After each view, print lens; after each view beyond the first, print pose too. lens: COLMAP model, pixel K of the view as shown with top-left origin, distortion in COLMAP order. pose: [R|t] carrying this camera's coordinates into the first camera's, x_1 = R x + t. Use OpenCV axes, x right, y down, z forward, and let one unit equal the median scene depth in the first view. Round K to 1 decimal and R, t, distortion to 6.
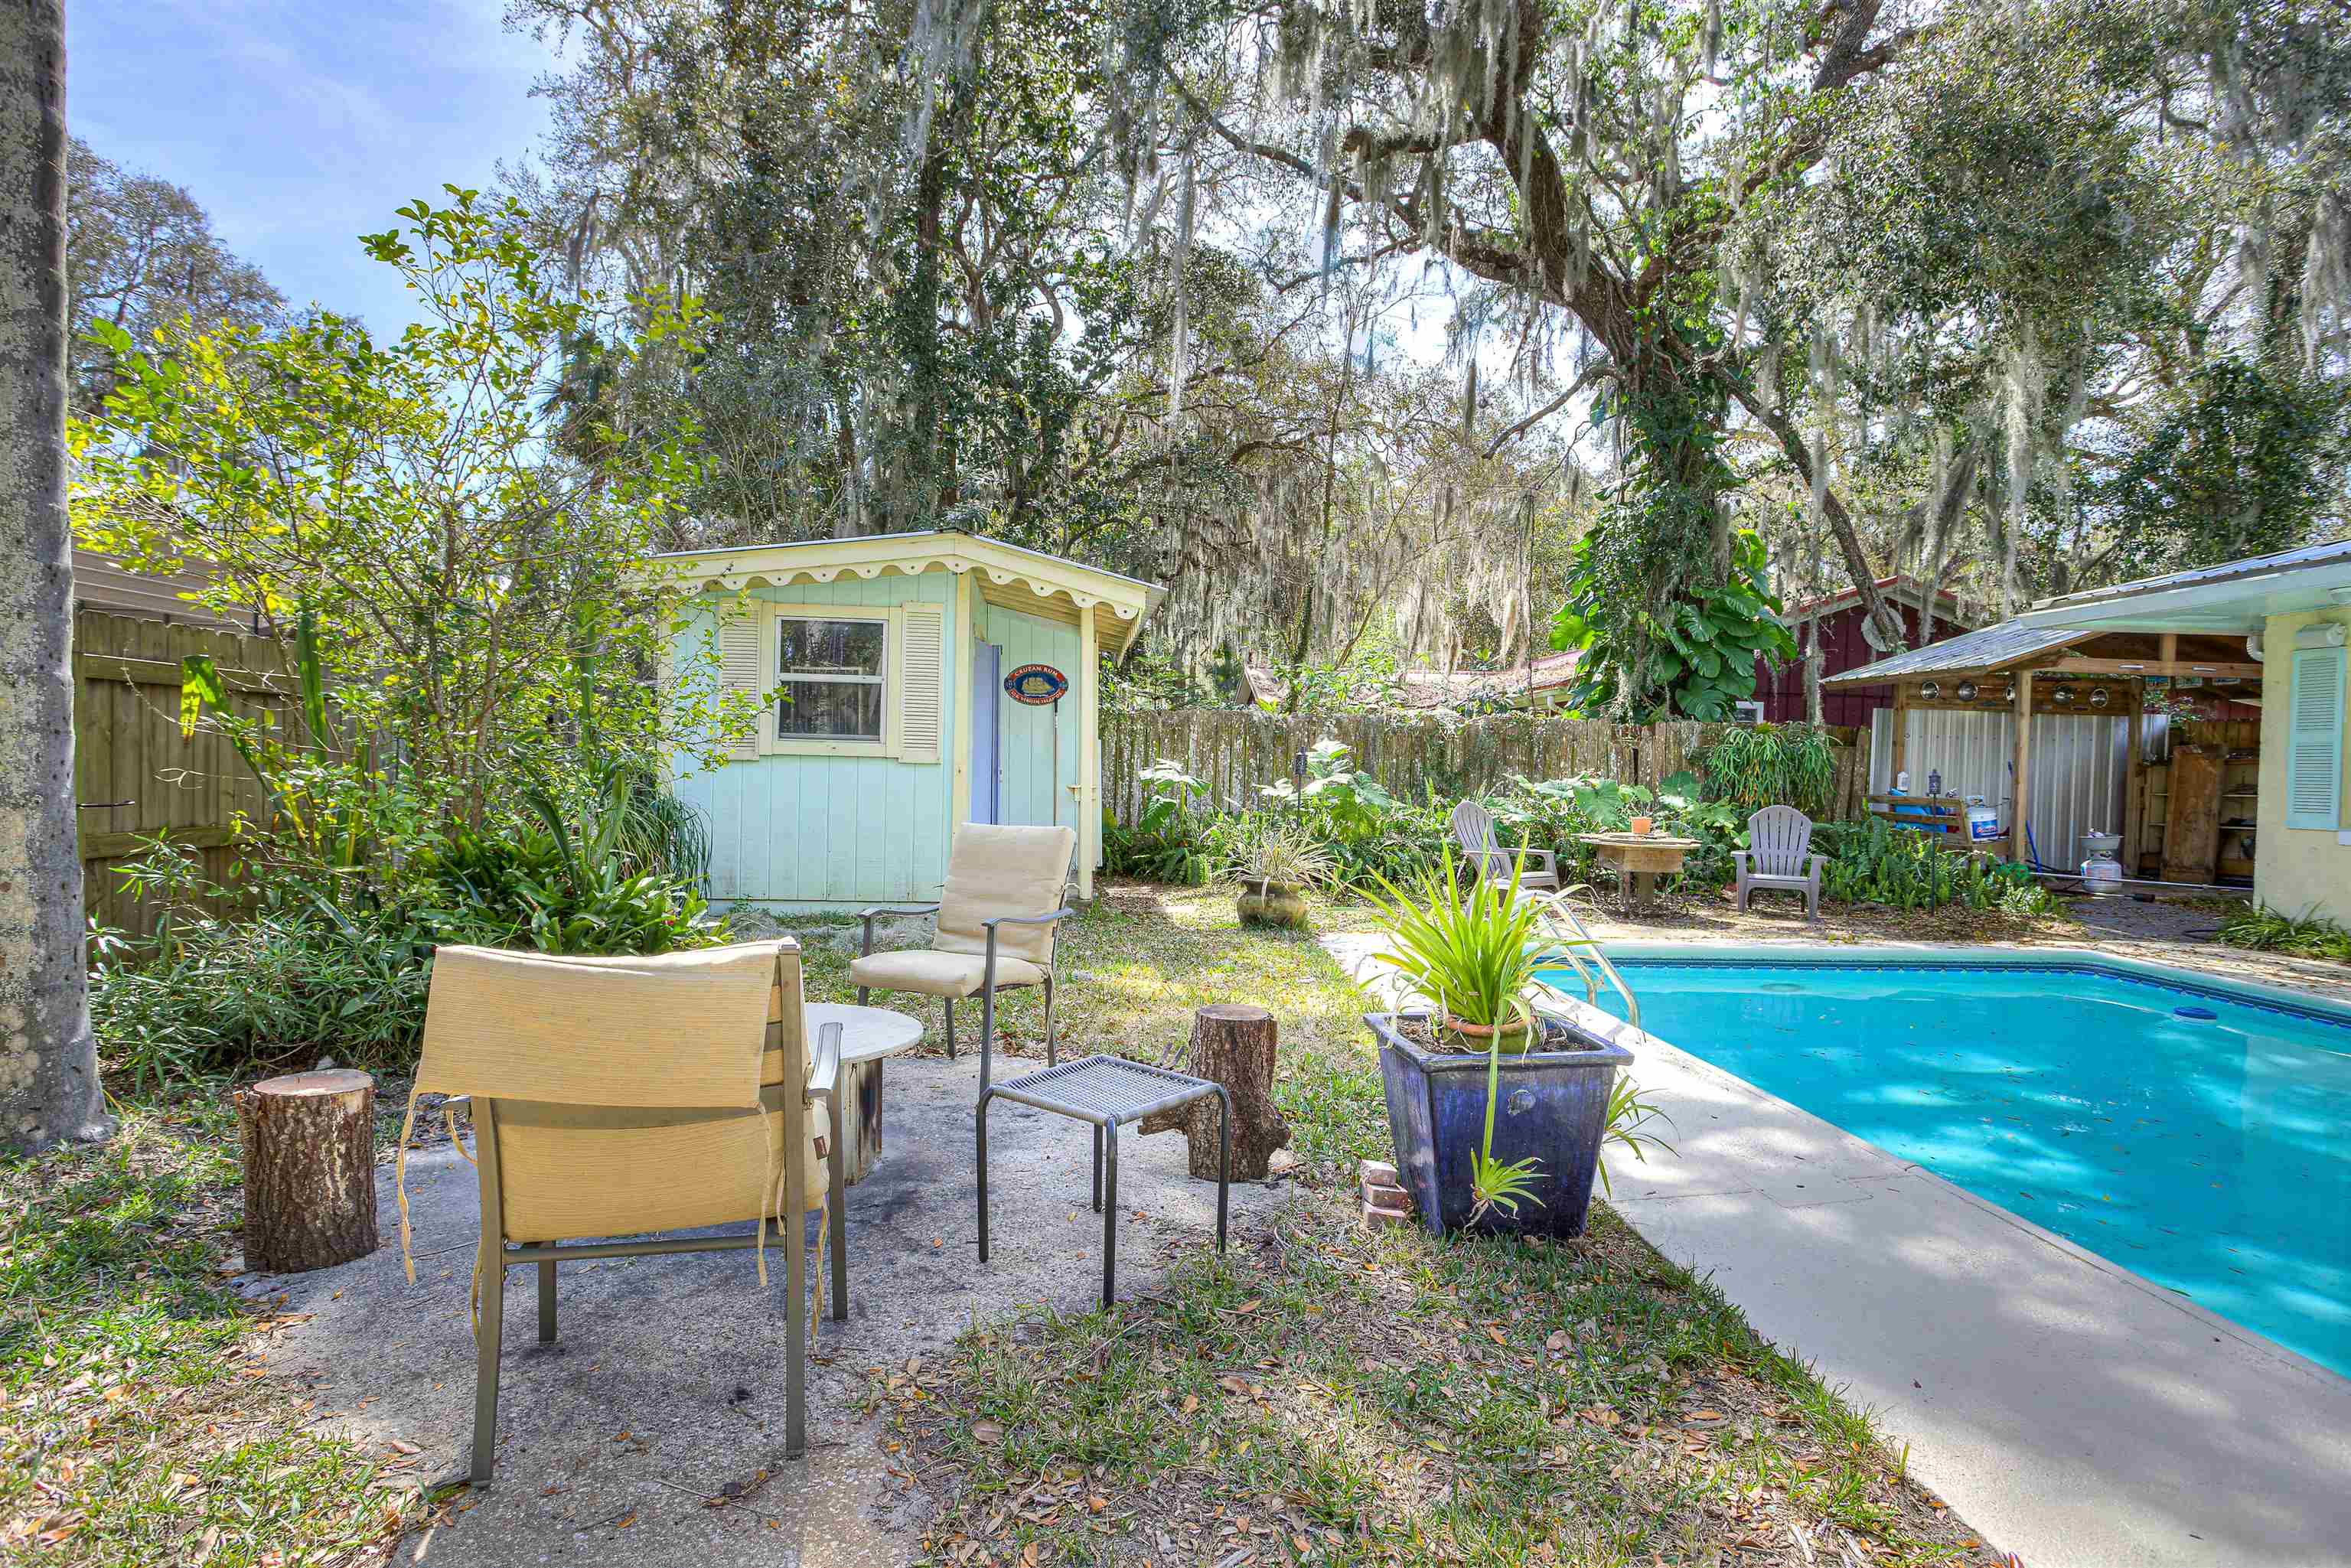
lens RADIAL K [[1199.9, 0, 1175.5], [0, 1199.9, 784.0], [0, 0, 1]] dist [-0.004326, -0.000761]
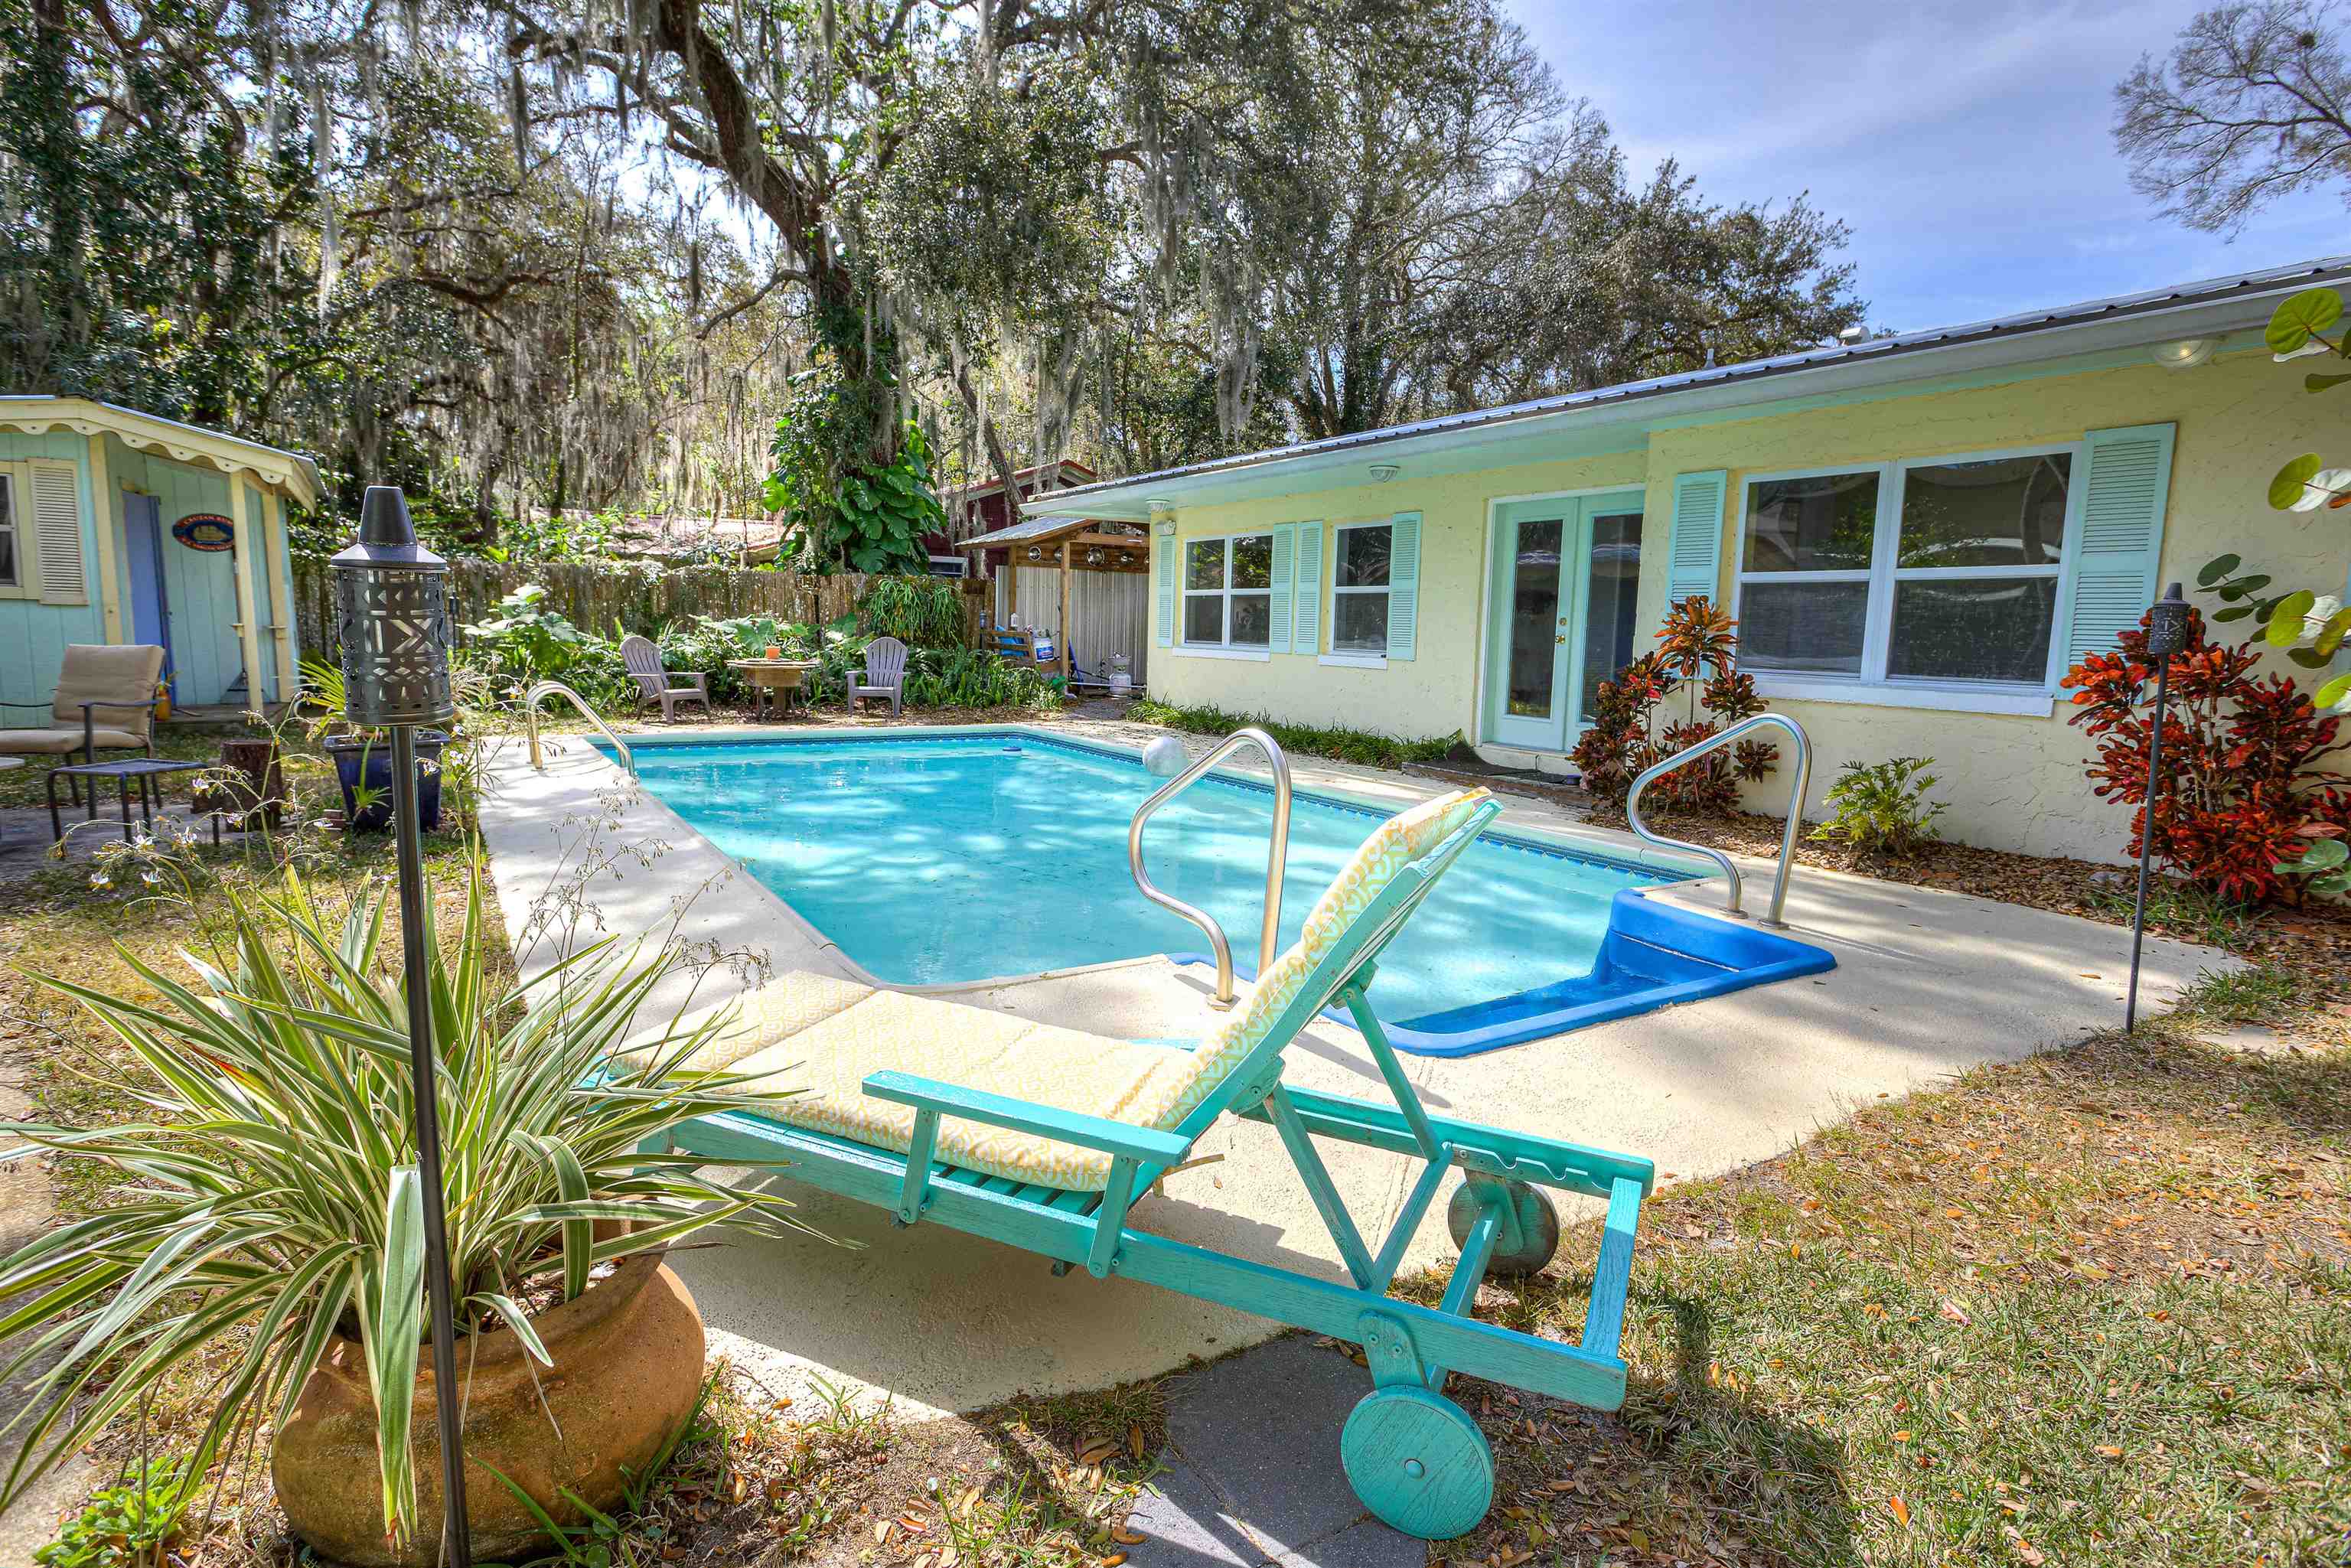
lens RADIAL K [[1231.3, 0, 1183.8], [0, 1231.3, 775.6], [0, 0, 1]] dist [-0.005402, 0.000199]
pose [[0.884555, -0.062155, 0.462277, 0.129829], [0.007814, 0.992917, 0.118550, 0.009971], [-0.466371, -0.101252, 0.878775, -0.381675]]
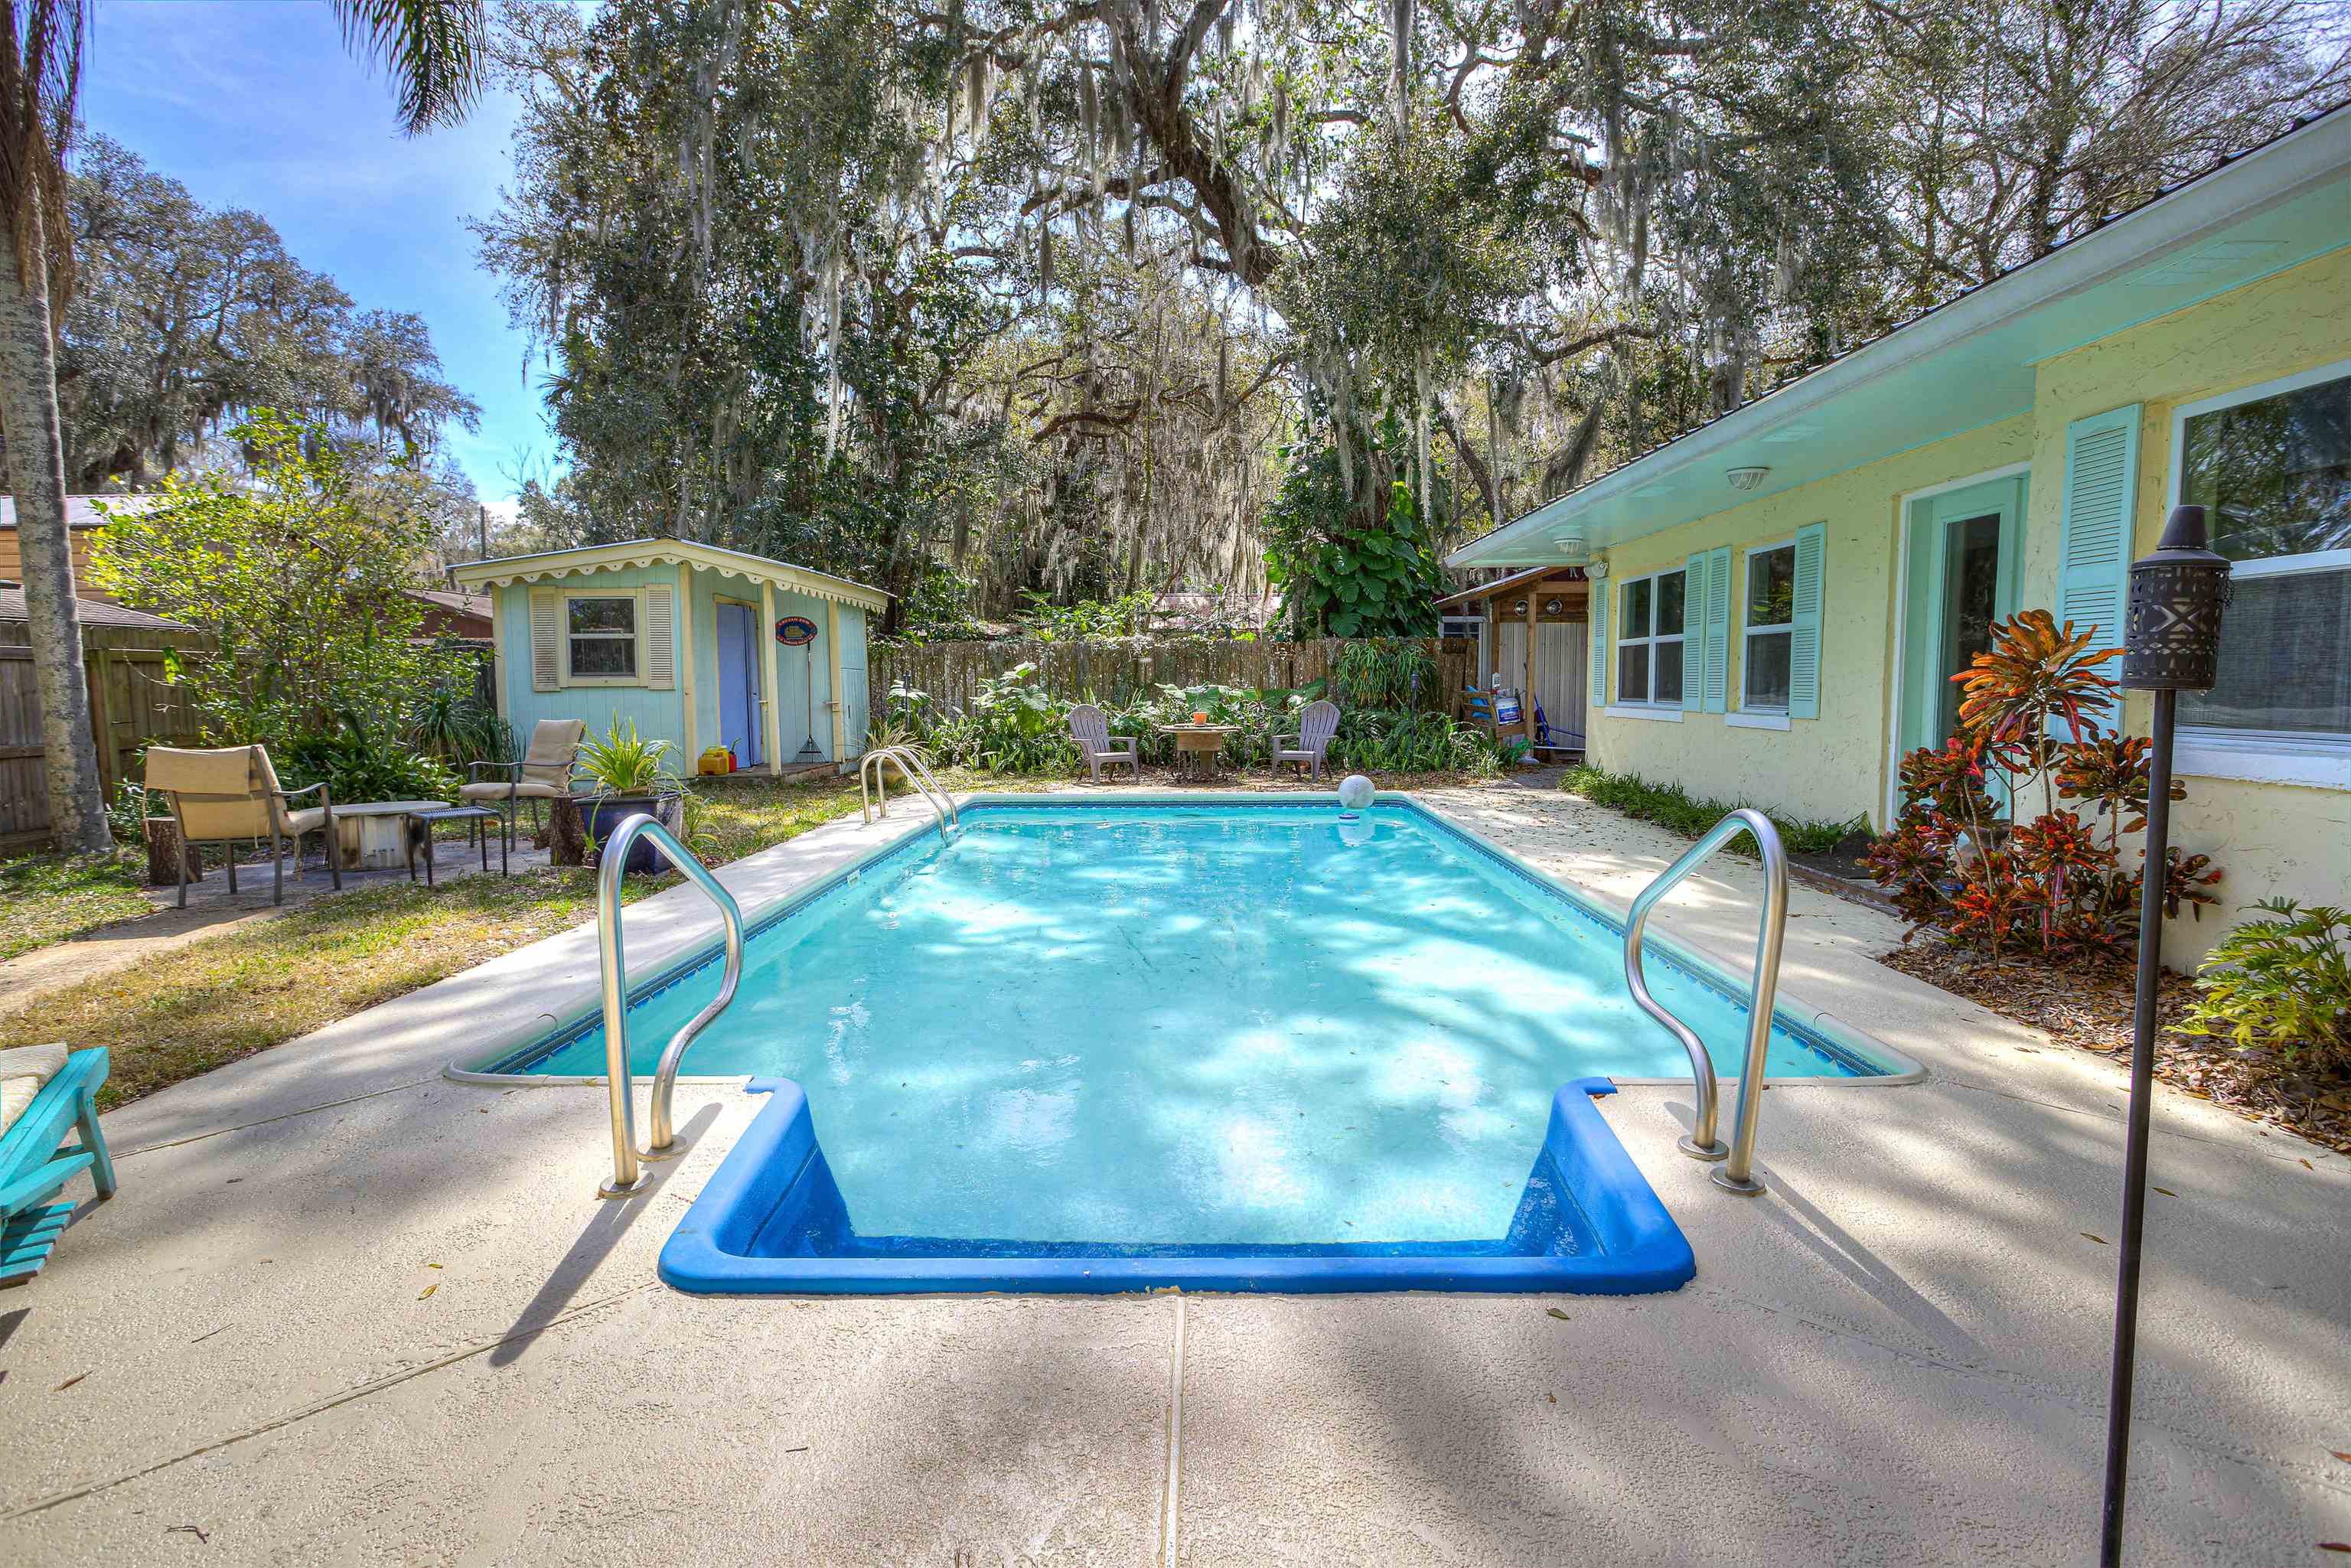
lens RADIAL K [[1199.9, 0, 1175.5], [0, 1199.9, 784.0], [0, 0, 1]] dist [-0.004326, -0.000761]
pose [[0.996011, -0.025076, -0.085632, 0.413520], [0.030687, 0.997424, 0.064841, 0.016913], [0.083786, -0.067210, 0.994215, -0.345739]]
